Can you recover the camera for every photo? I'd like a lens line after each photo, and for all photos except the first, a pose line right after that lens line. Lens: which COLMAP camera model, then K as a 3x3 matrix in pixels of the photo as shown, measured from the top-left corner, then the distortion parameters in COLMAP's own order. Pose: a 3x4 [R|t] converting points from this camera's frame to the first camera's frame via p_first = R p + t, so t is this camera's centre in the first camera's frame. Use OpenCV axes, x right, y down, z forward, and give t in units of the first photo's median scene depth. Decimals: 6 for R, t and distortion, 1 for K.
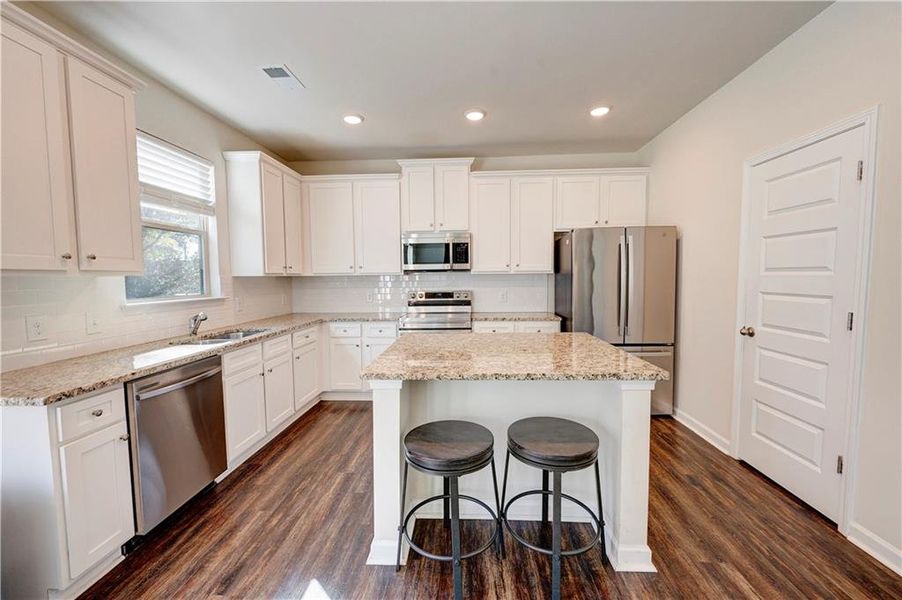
lens RADIAL K [[364.3, 0, 455.1], [0, 364.3, 299.6], [0, 0, 1]] dist [-0.000553, -0.000045]
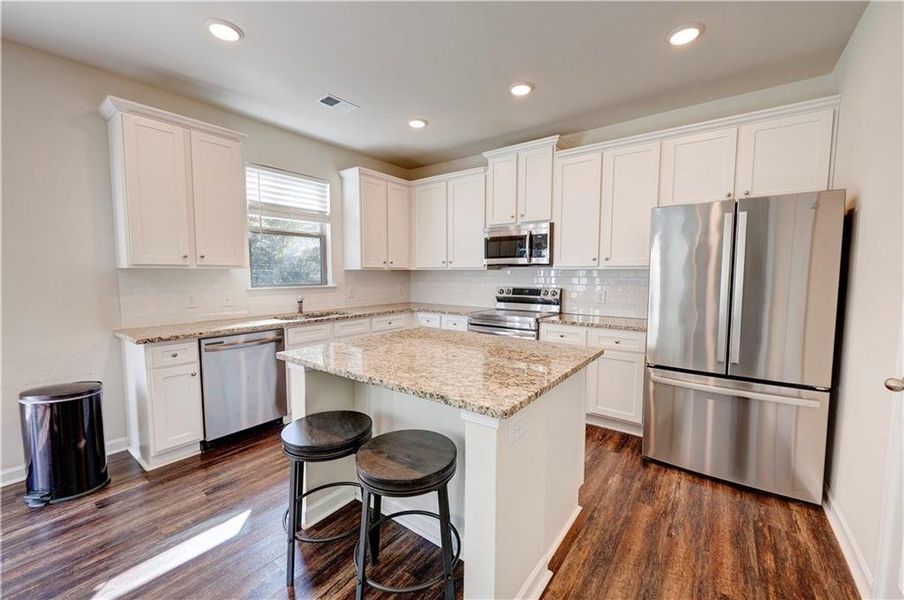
lens RADIAL K [[365.1, 0, 456.2], [0, 365.1, 299.7], [0, 0, 1]] dist [-0.000553, -0.000045]
pose [[0.830010, 0.053410, -0.555185, 0.413869], [-0.045014, 0.998572, 0.028769, -0.013692], [0.555928, 0.001113, 0.831229, 0.164451]]
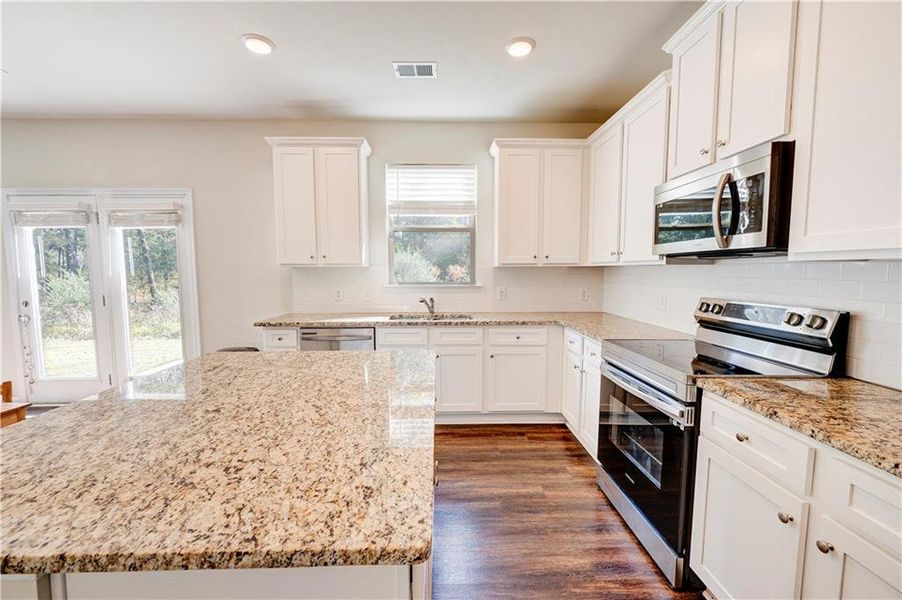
lens RADIAL K [[364.3, 0, 450.8], [0, 364.3, 298.5], [0, 0, 1]] dist [-0.000553, -0.000045]
pose [[0.069536, 0.089703, -0.993538, 0.443880], [-0.062098, 0.994407, 0.085435, -0.054256], [0.995645, 0.055756, 0.074718, 0.793551]]
